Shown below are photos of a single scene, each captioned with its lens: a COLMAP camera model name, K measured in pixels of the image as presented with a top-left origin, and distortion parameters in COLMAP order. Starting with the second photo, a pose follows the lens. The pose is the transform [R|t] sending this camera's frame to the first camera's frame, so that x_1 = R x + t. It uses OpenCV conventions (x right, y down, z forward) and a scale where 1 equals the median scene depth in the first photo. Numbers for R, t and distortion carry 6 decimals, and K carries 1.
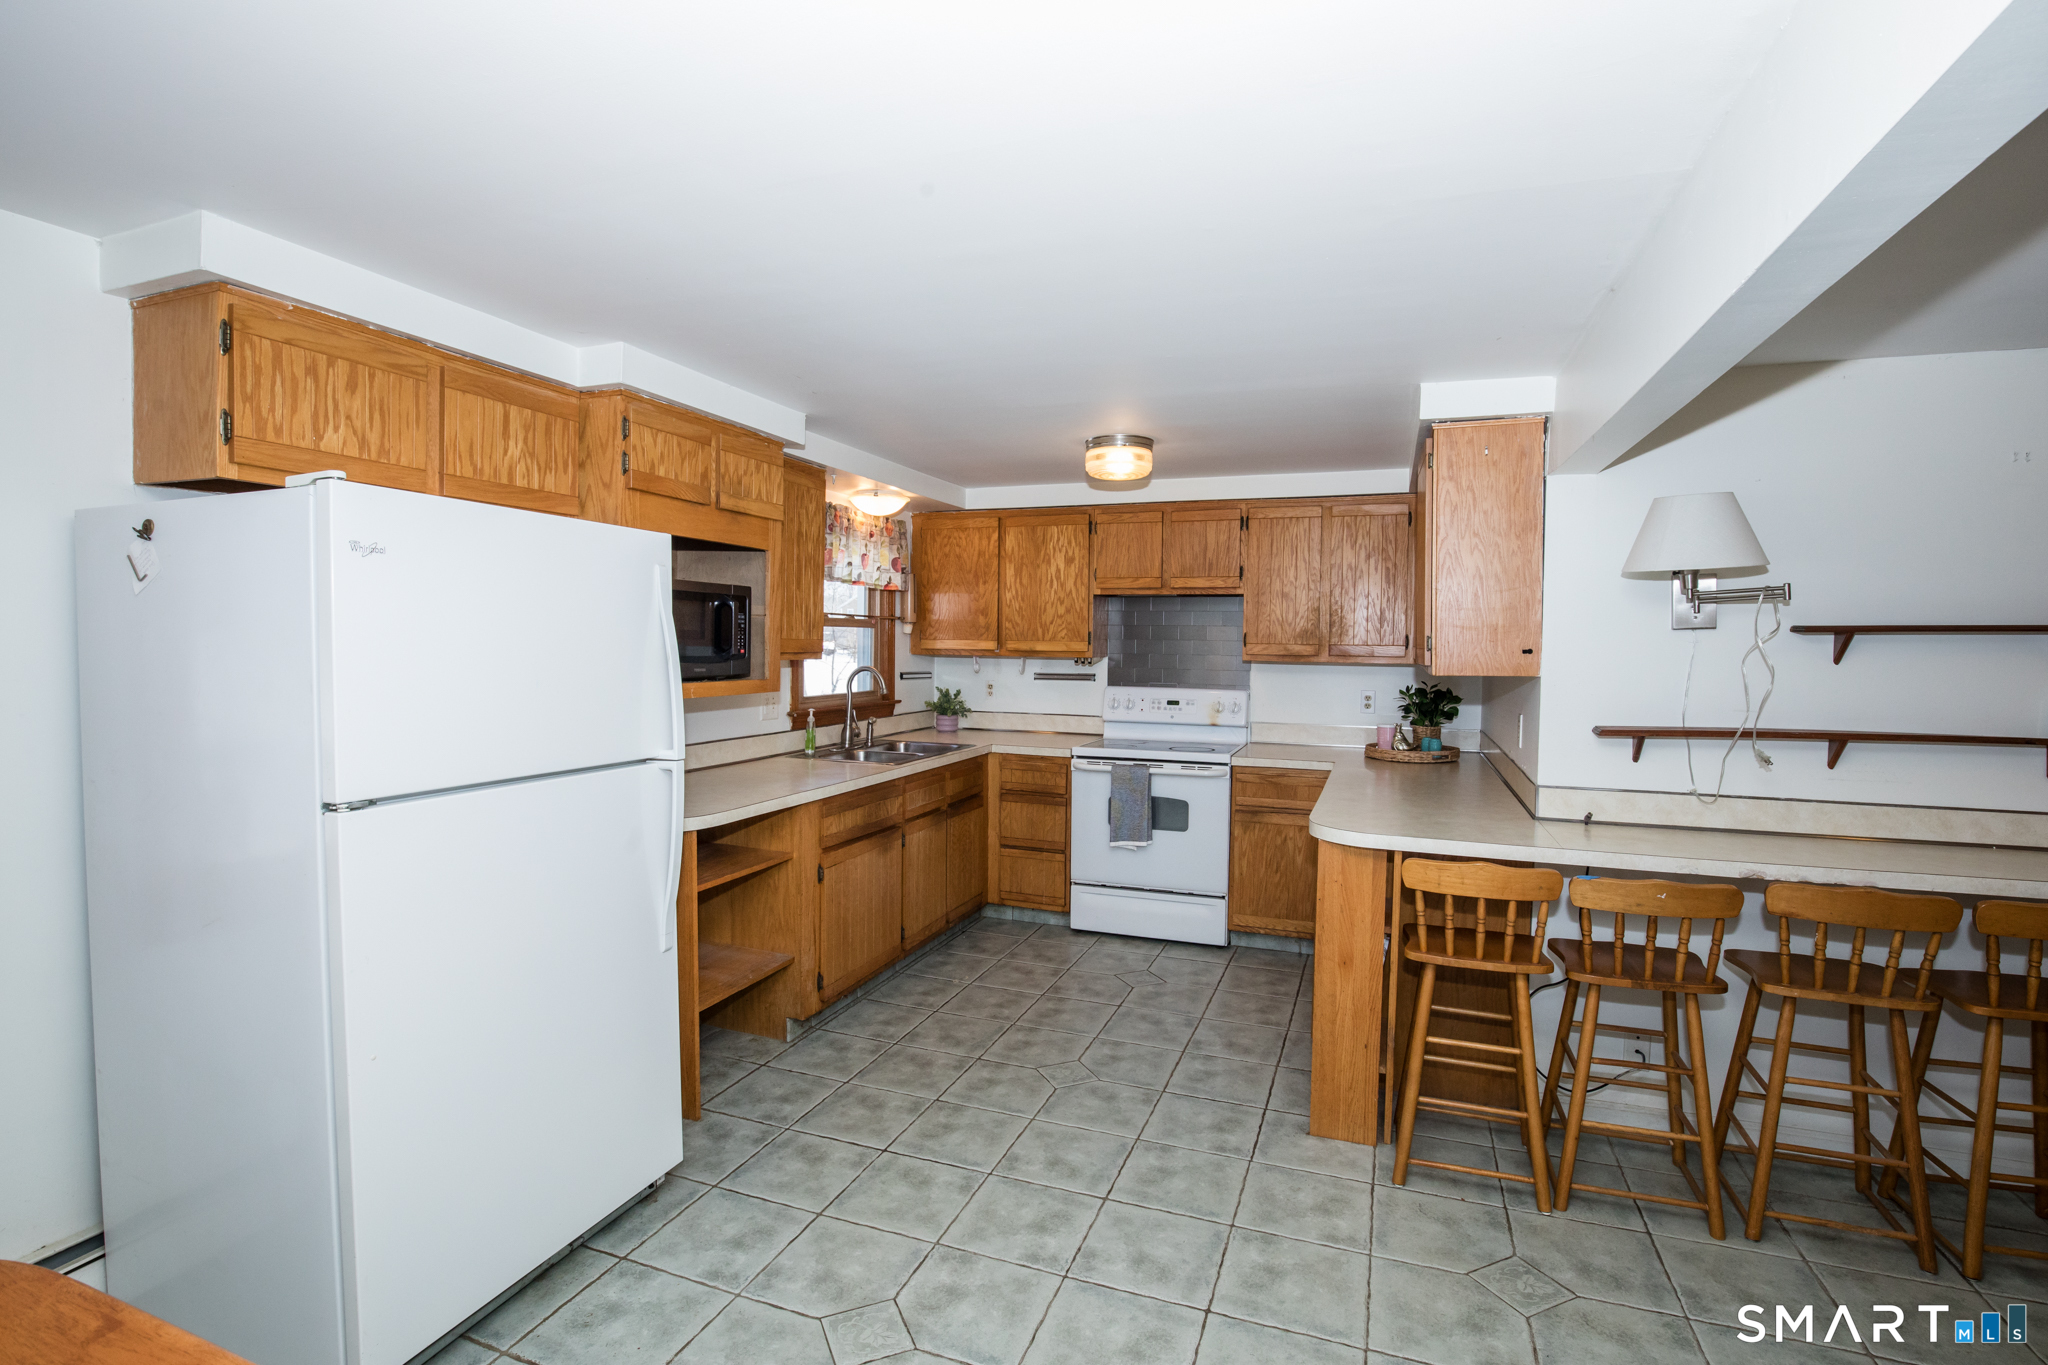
lens RADIAL K [[943.4, 0, 1032.5], [0, 943.4, 685.4], [0, 0, 1]] dist [-0.041142, 0.007475]
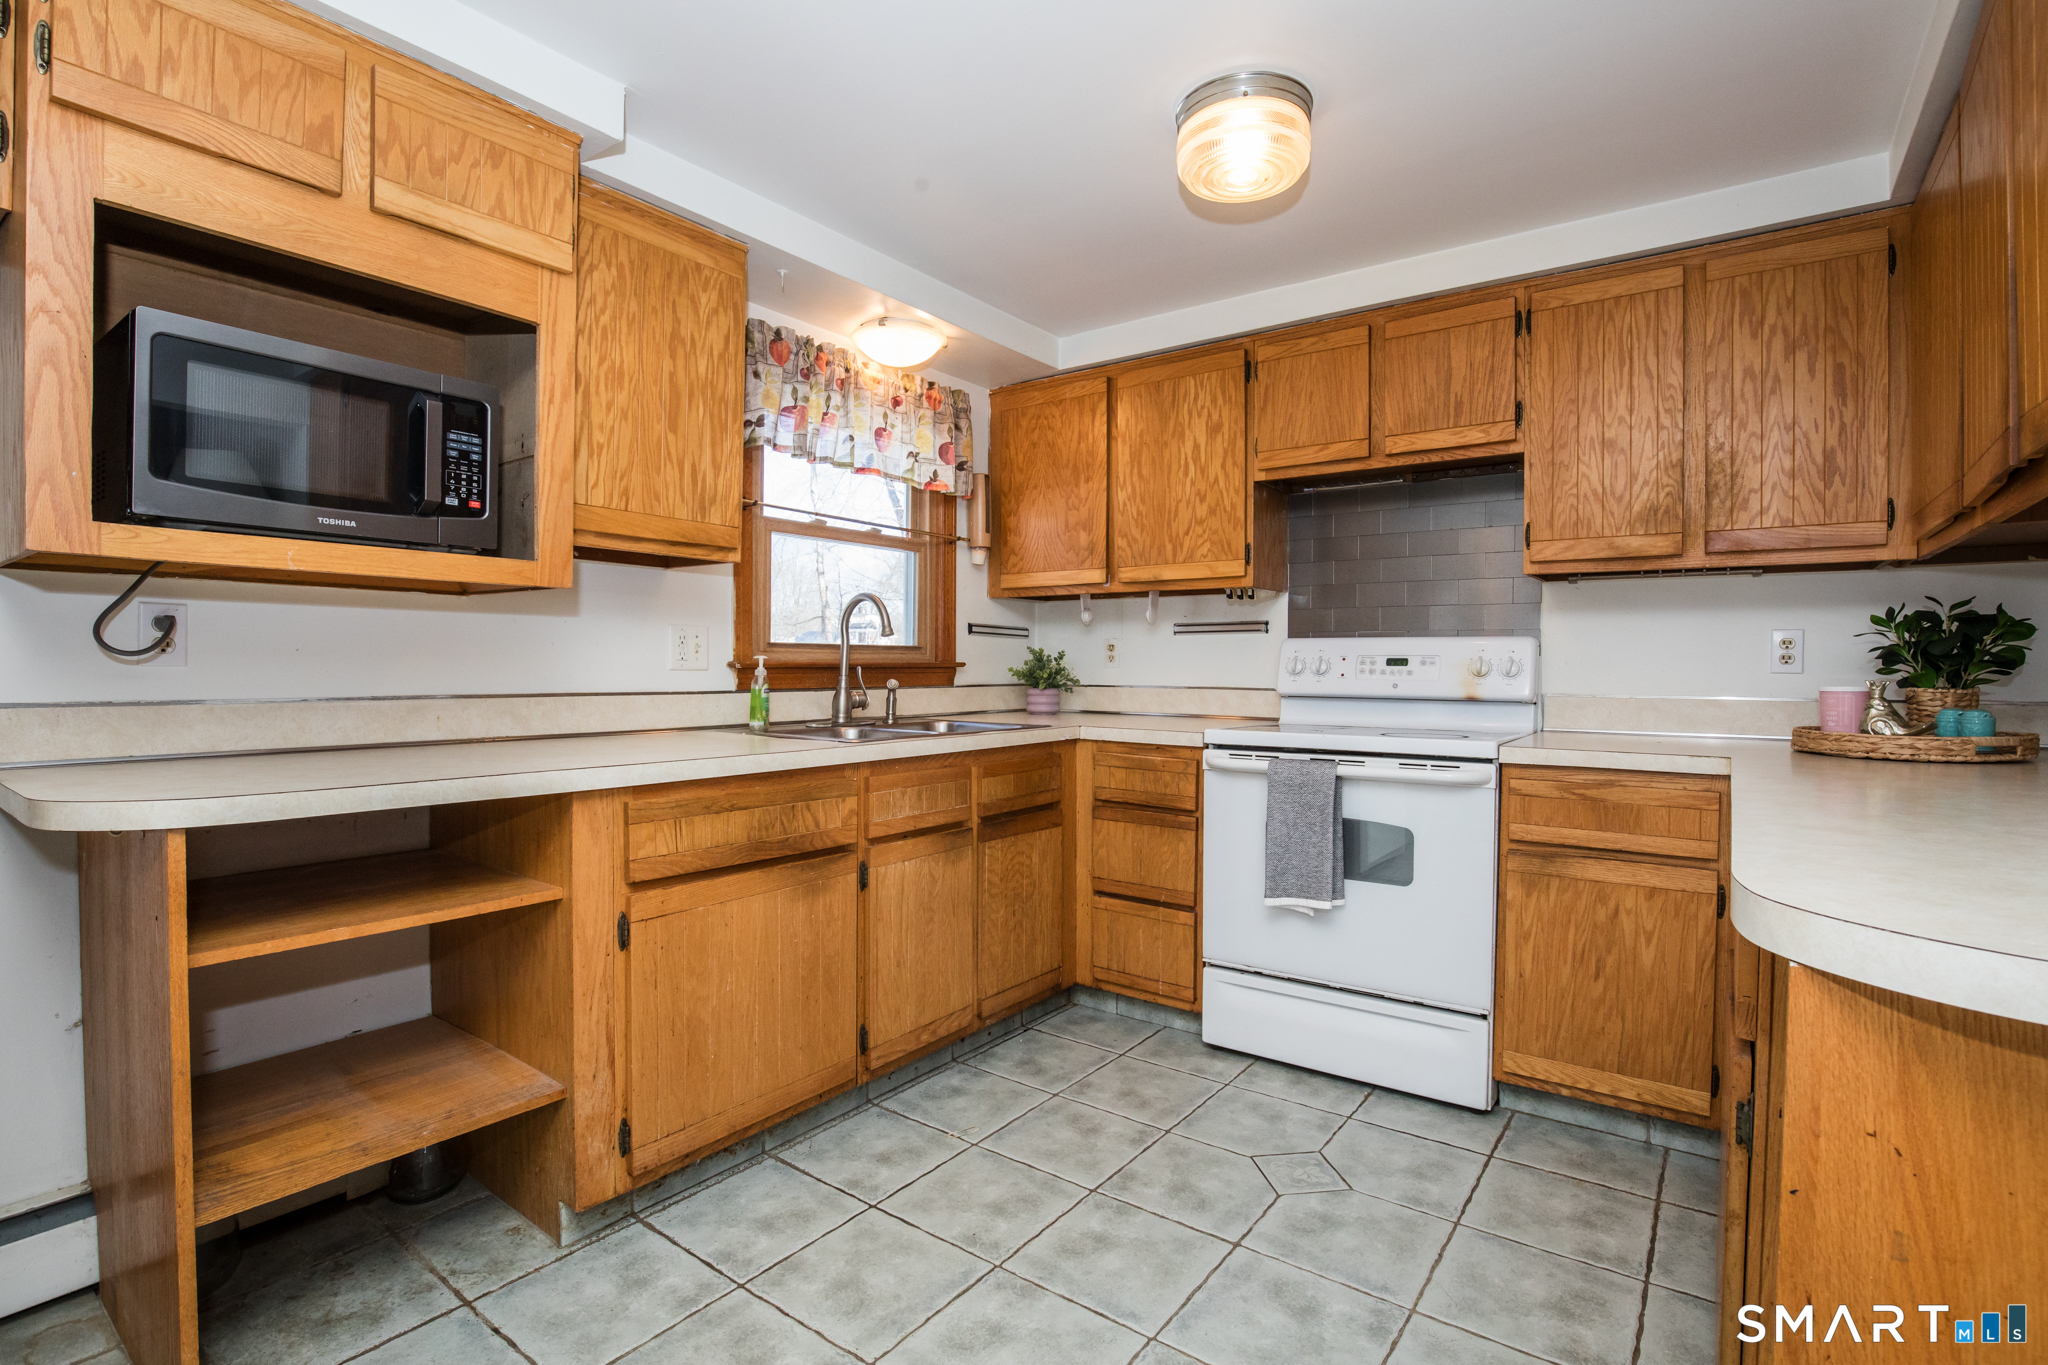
lens RADIAL K [[943.4, 0, 1037.5], [0, 943.4, 686.9], [0, 0, 1]] dist [-0.041142, 0.007475]
pose [[0.961115, -0.001110, -0.276147, 0.108439], [-0.007381, 0.999531, -0.029706, 0.060156], [0.276050, 0.030589, 0.960656, 0.432168]]
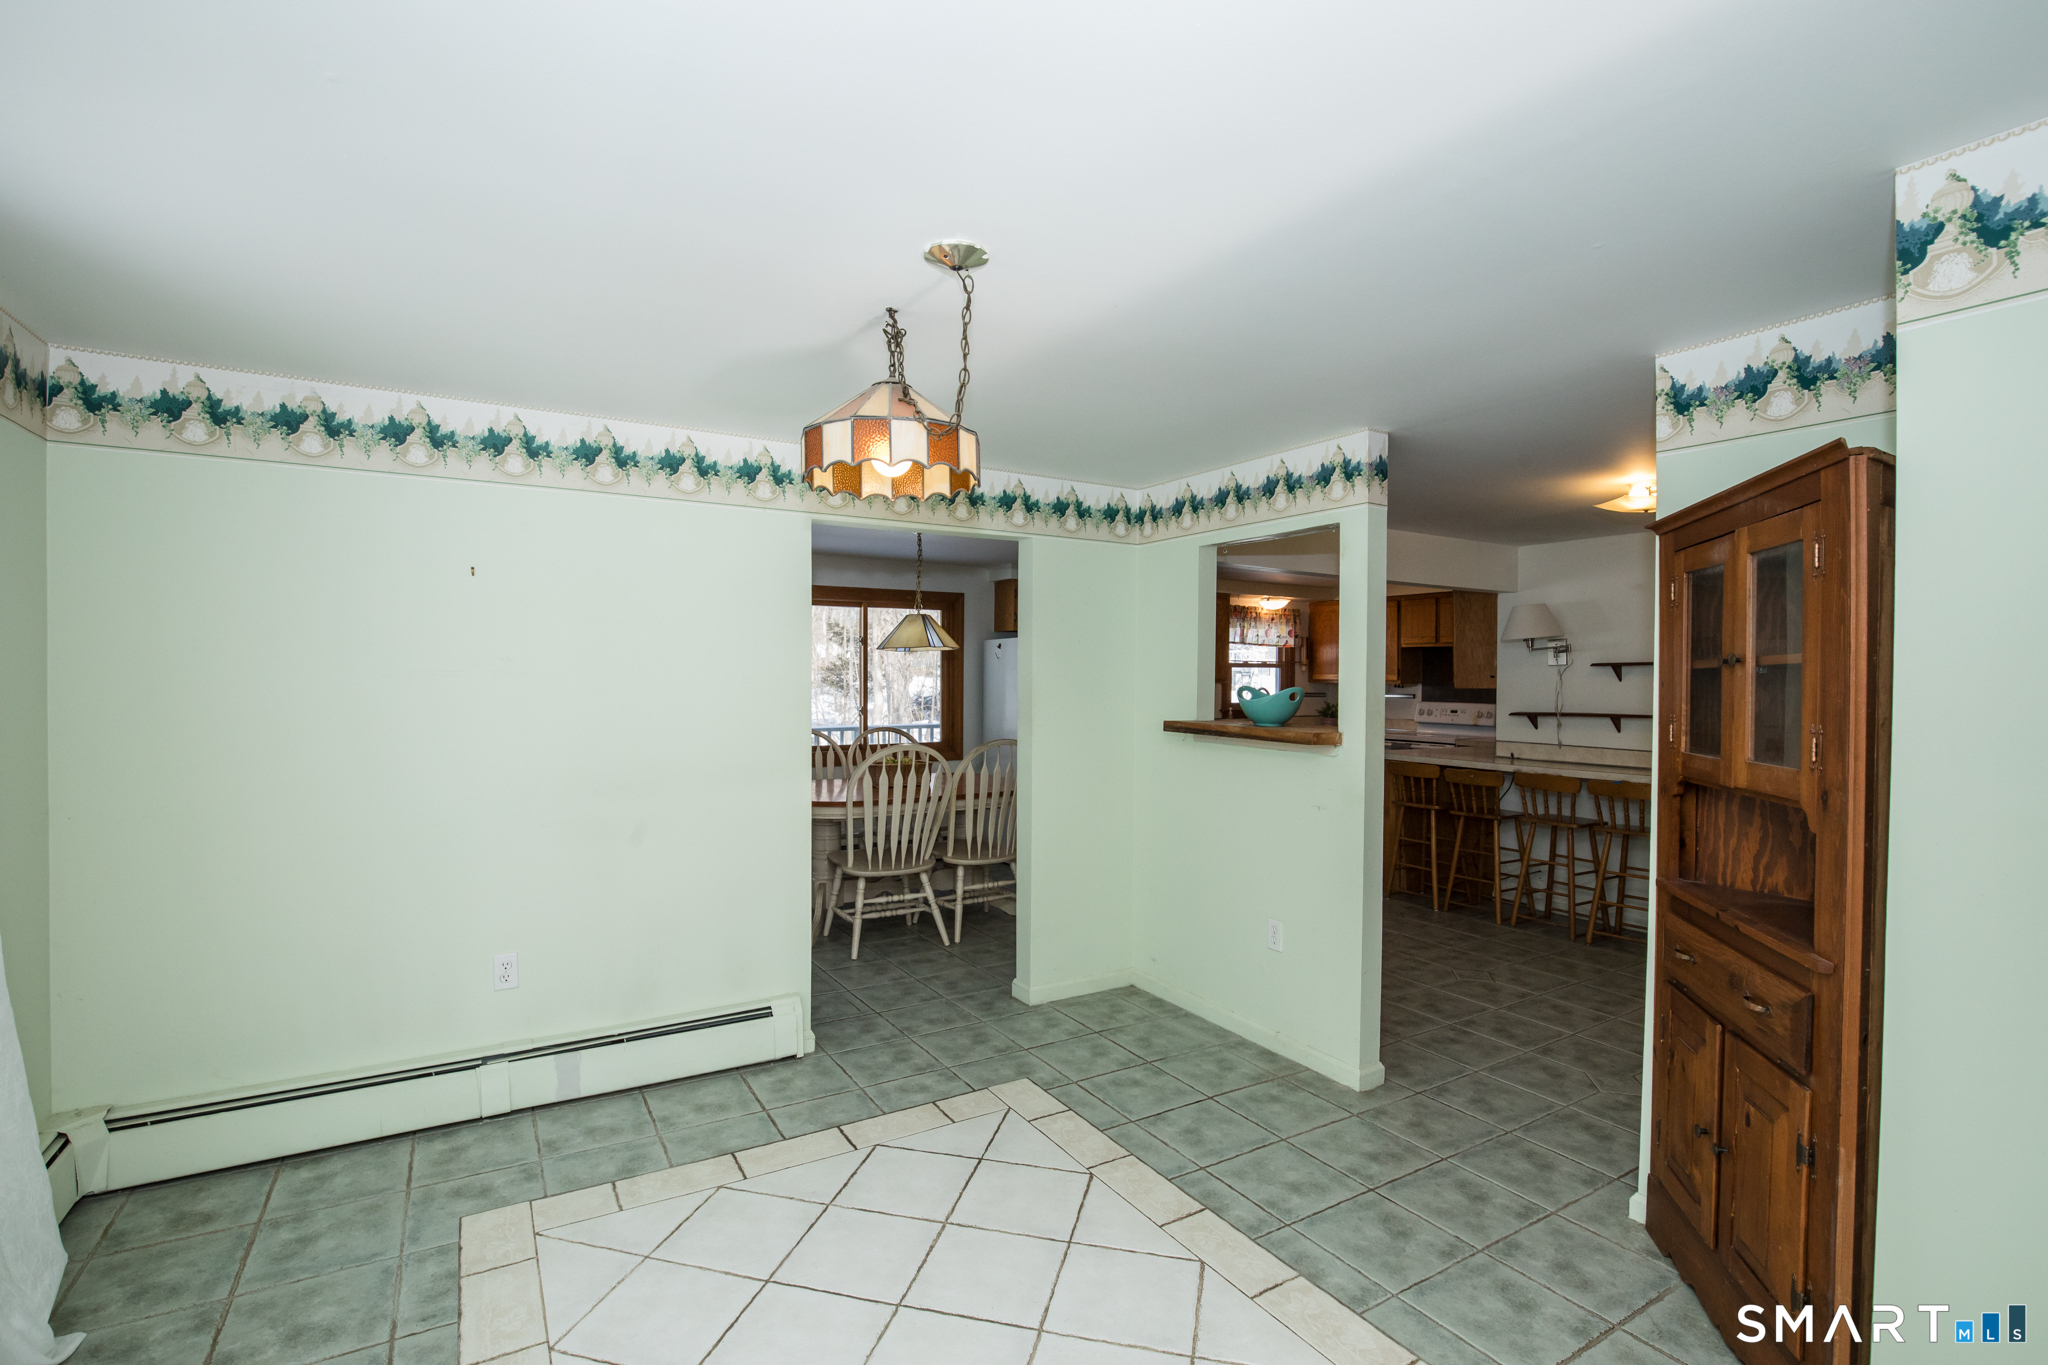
lens RADIAL K [[943.4, 0, 1057.1], [0, 943.4, 699.4], [0, 0, 1]] dist [-0.041142, 0.007475]
pose [[0.785703, 0.008458, -0.618546, 0.717131], [-0.024531, 0.999546, -0.017491, 0.051047], [0.618117, 0.028916, 0.785554, -0.833506]]
